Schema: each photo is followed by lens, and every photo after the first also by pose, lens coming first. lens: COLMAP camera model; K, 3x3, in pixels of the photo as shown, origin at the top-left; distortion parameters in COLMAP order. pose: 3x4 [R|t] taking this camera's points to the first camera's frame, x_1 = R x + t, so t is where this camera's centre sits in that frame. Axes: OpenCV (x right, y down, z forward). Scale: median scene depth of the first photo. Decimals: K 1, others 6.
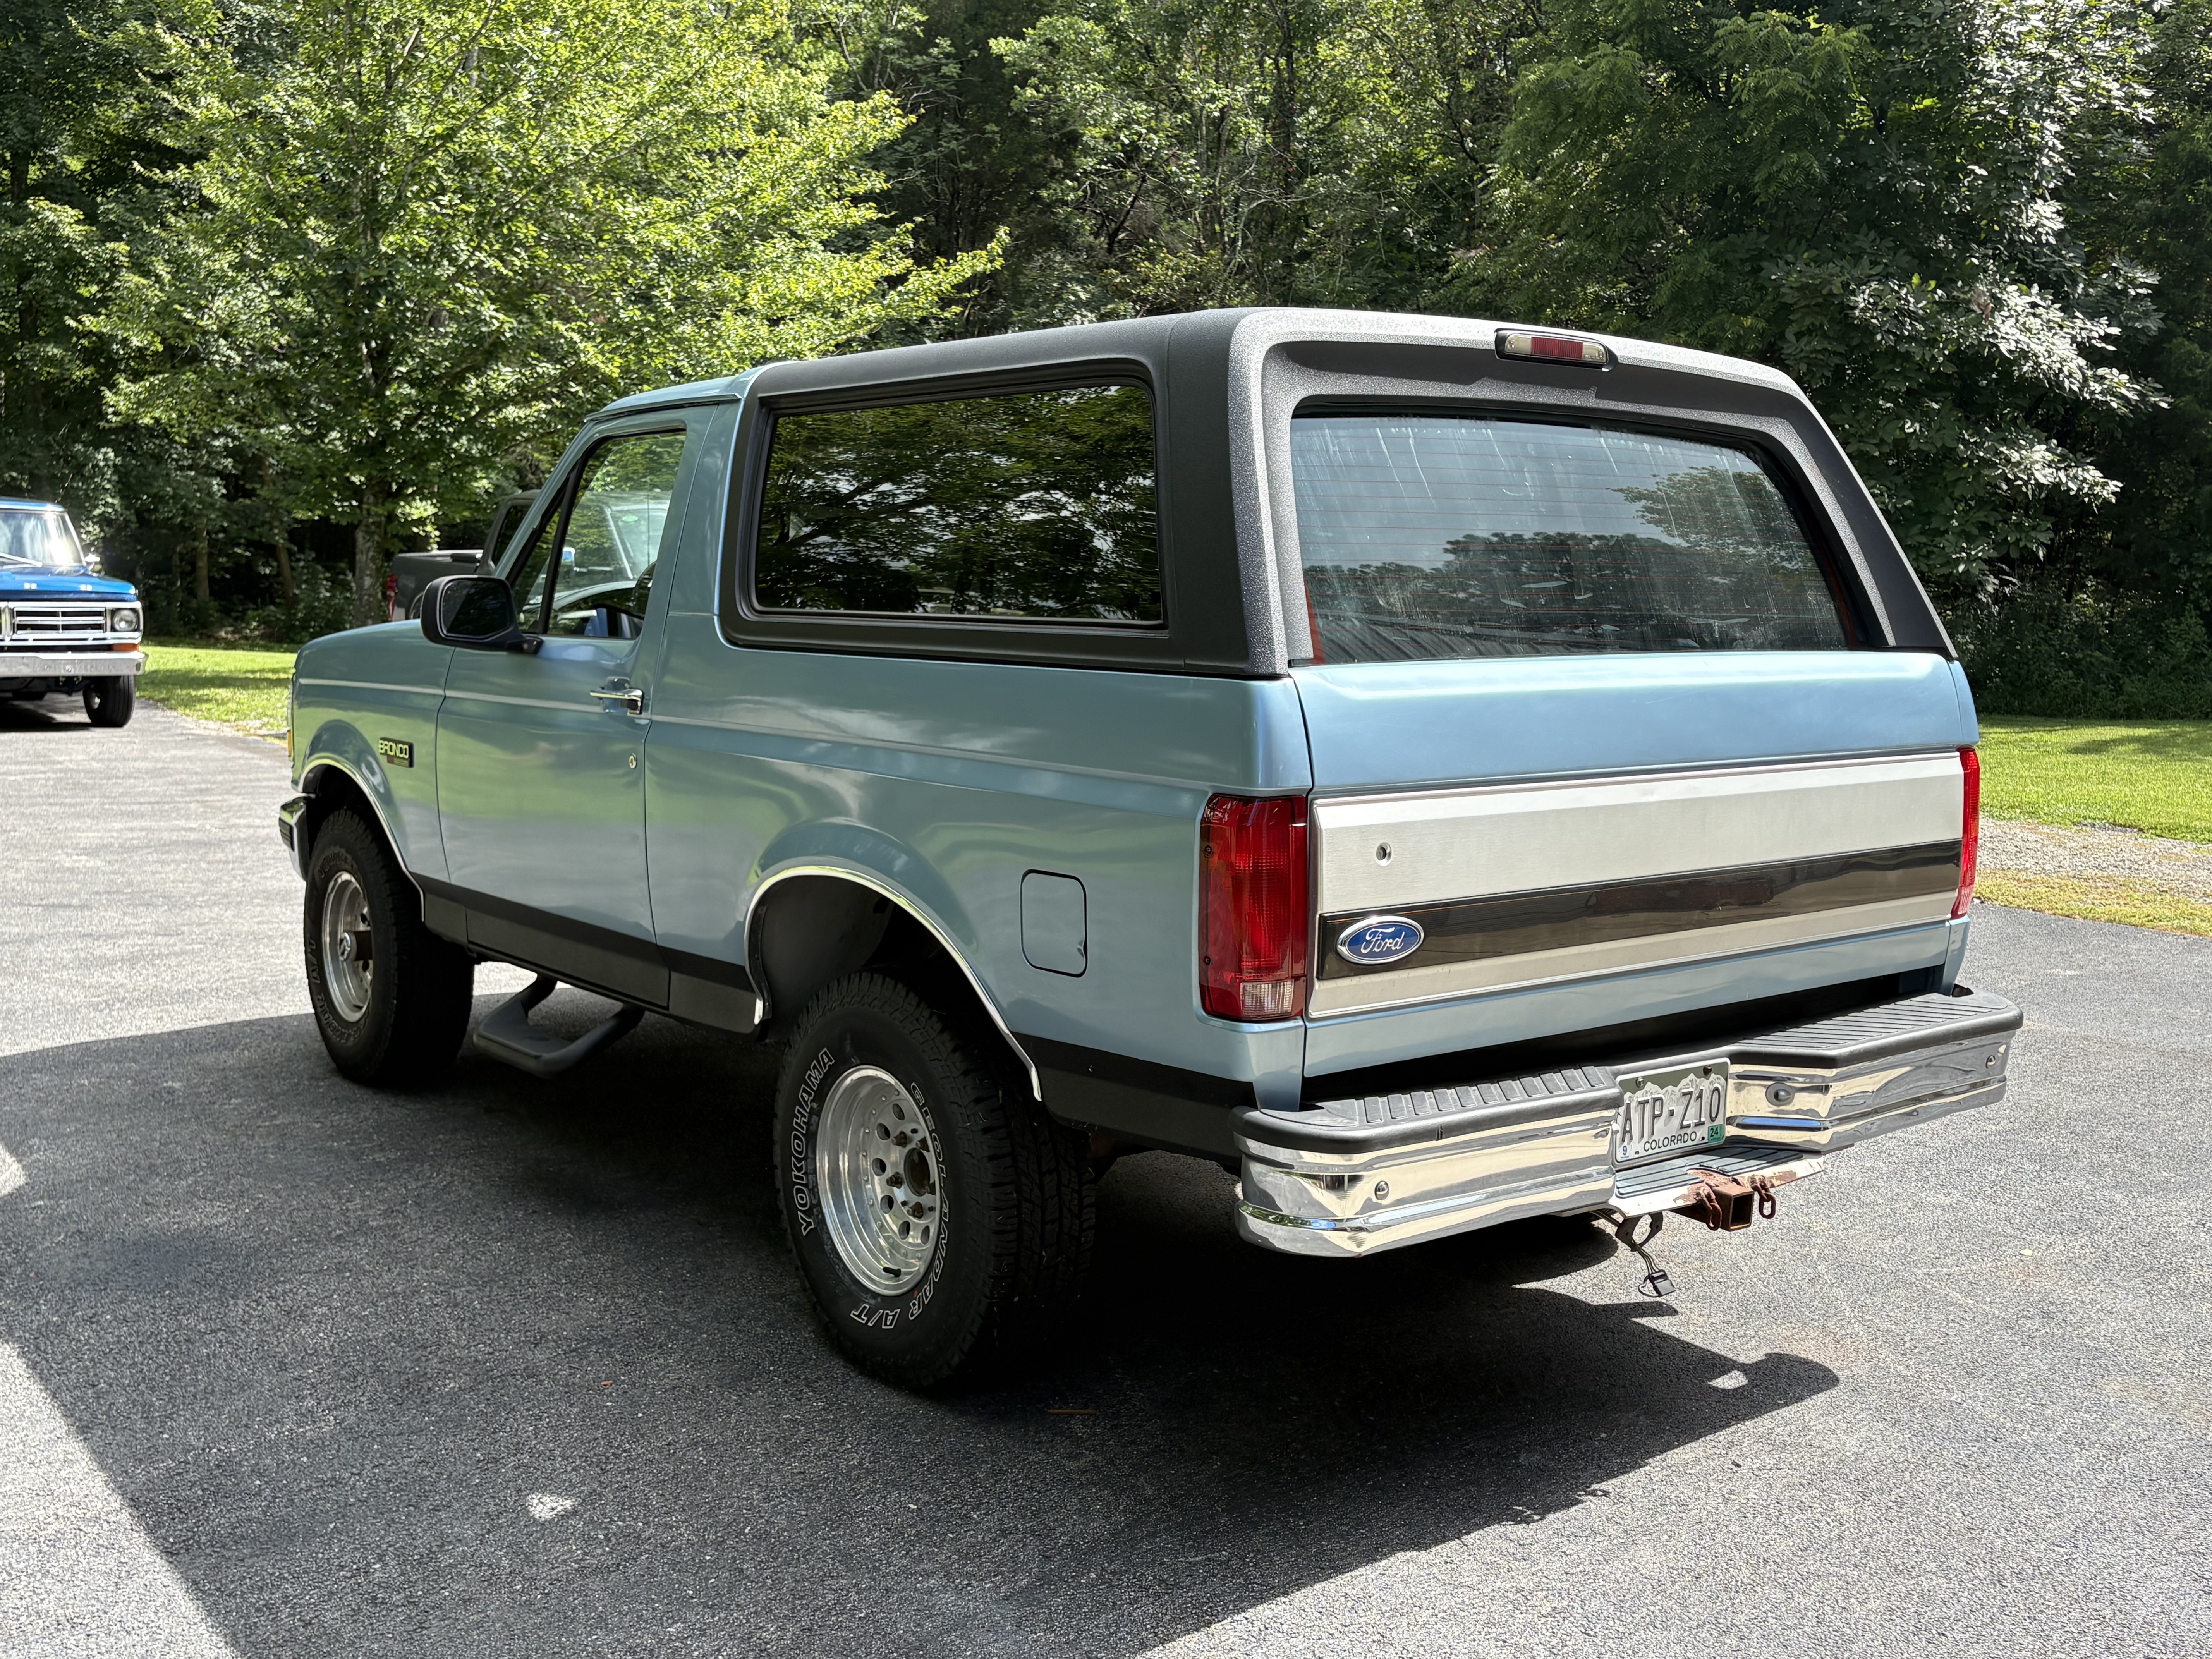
lens RADIAL K [[2224.0, 0, 1102.7], [0, 2224.0, 824.6], [0, 0, 1]] dist [0.019393, 0.000000]
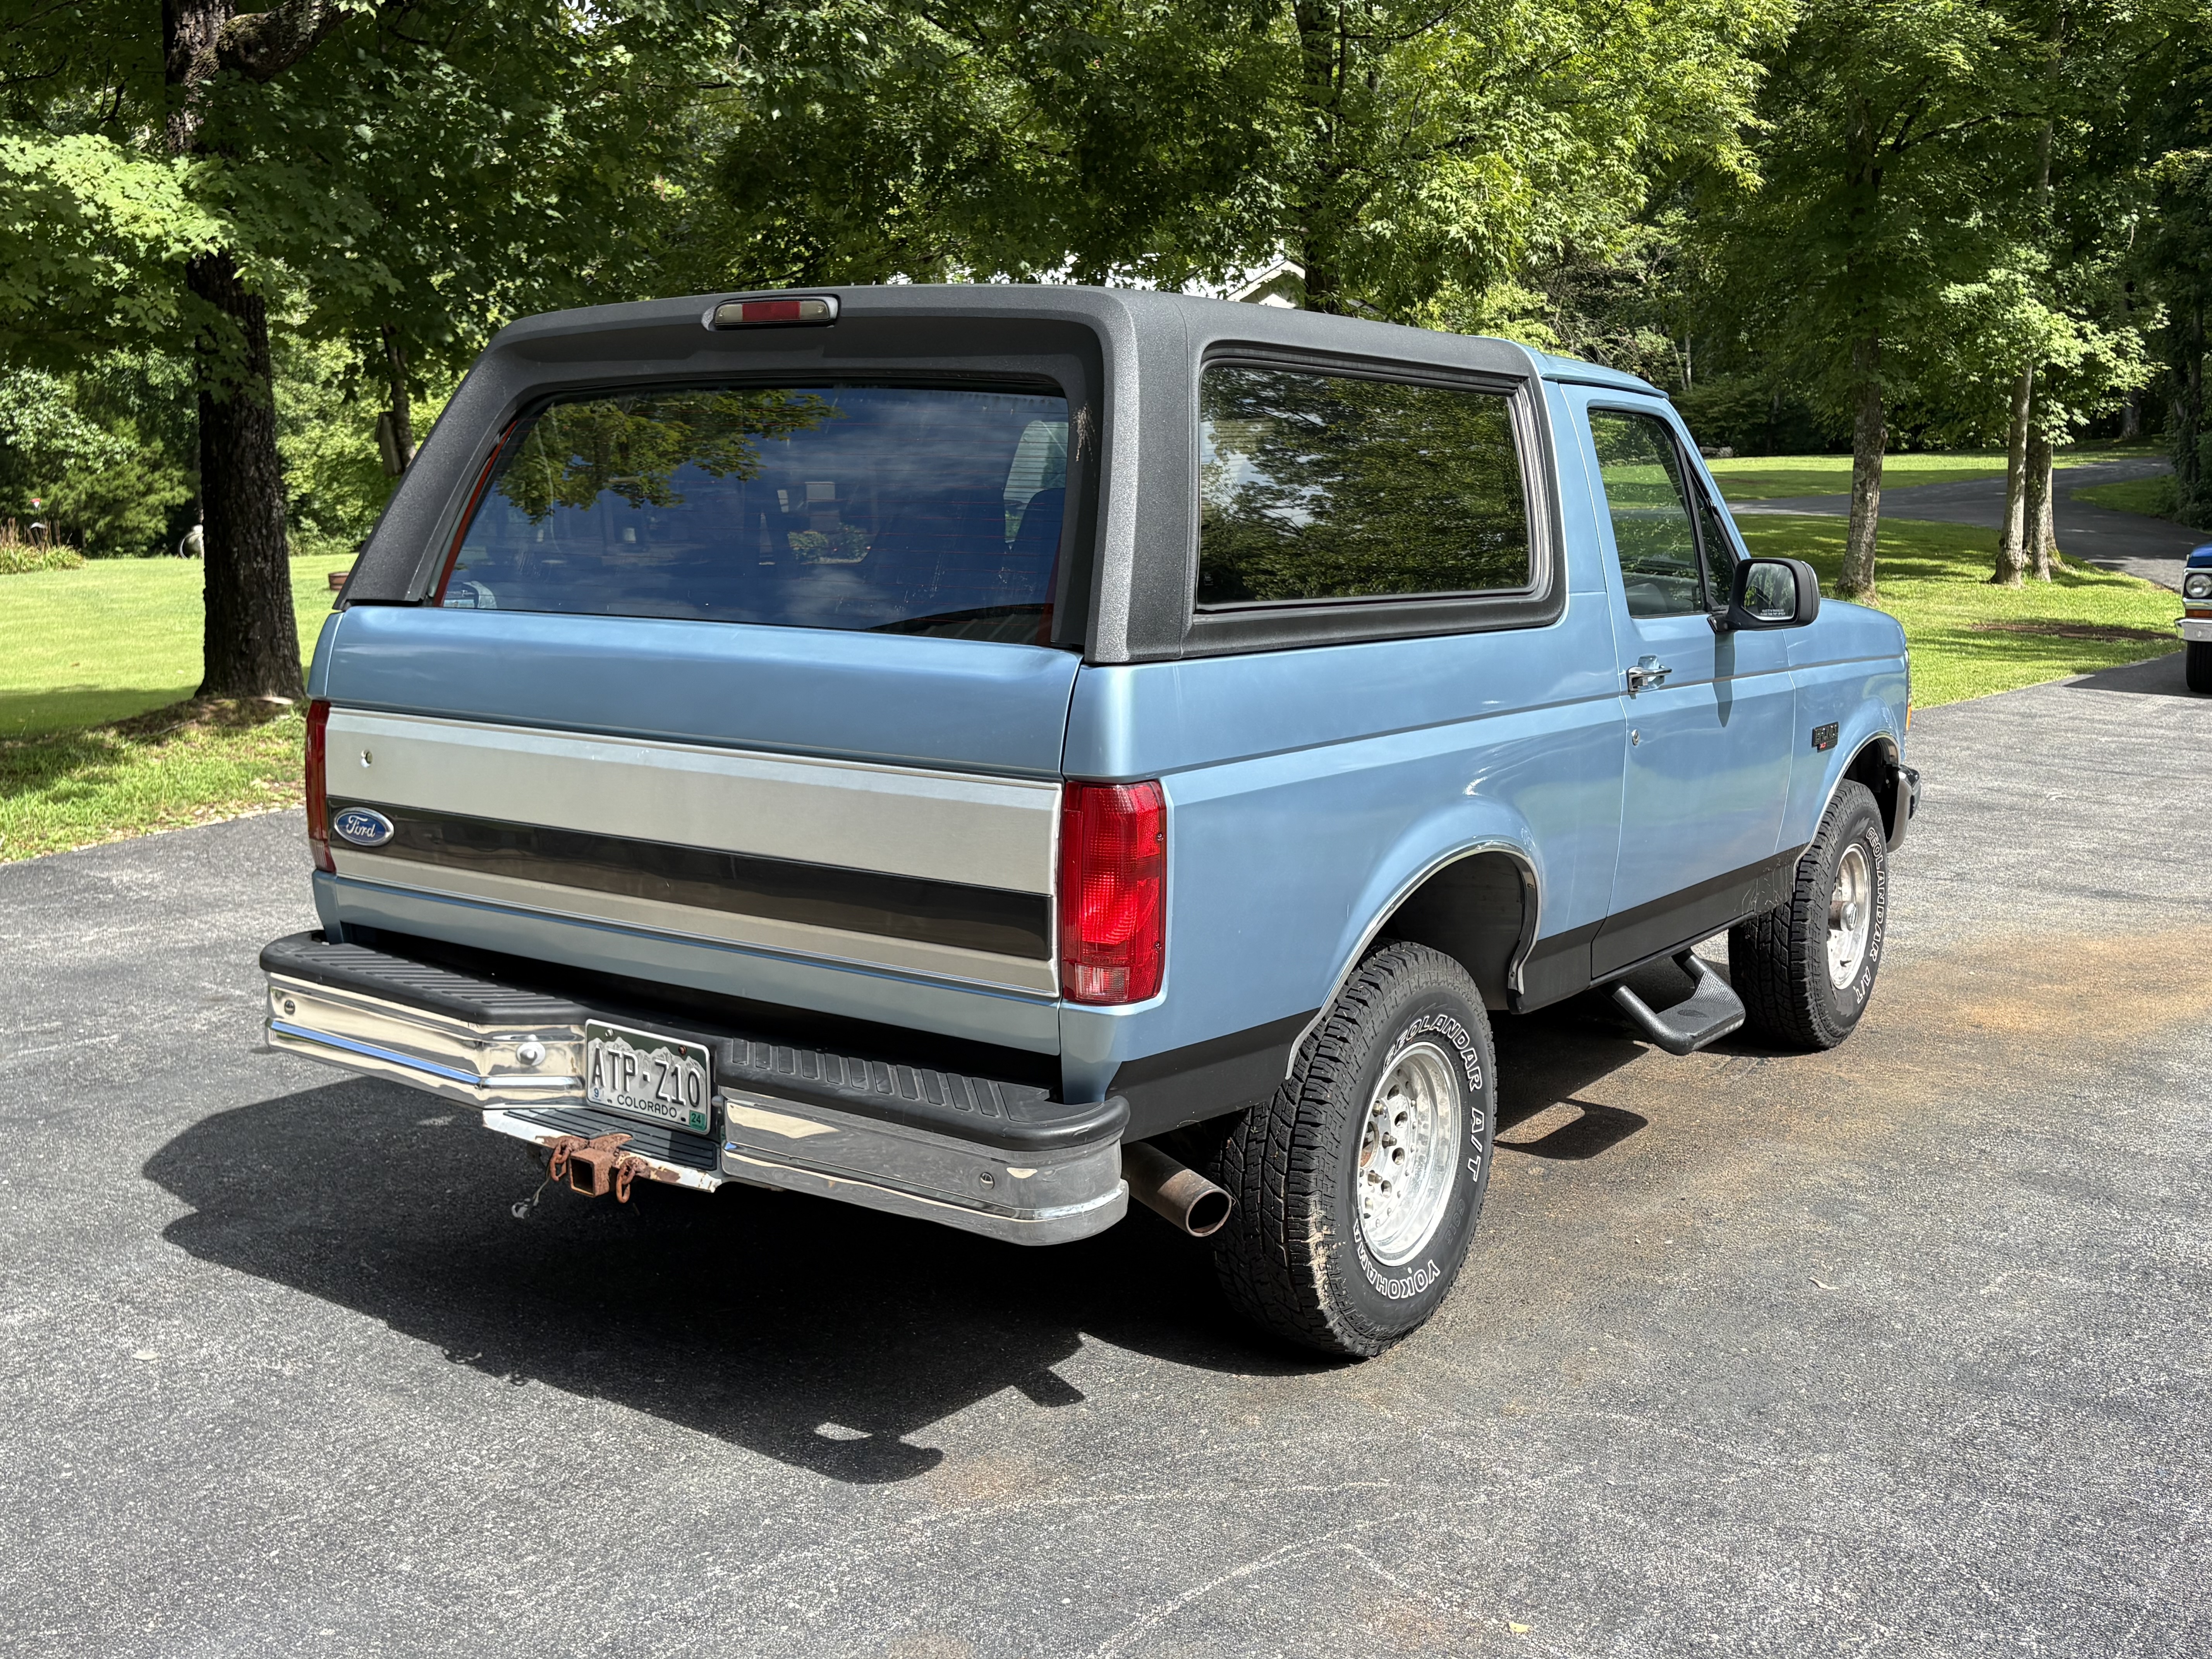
lens RADIAL K [[2224.0, 0, 1094.4], [0, 2224.0, 837.4], [0, 0, 1]] dist [0.019393, 0.000000]
pose [[0.256833, 0.130997, -0.957537, 1.211075], [-0.114033, 0.987958, 0.104573, -0.101757], [0.959705, 0.082332, 0.268679, 0.886339]]
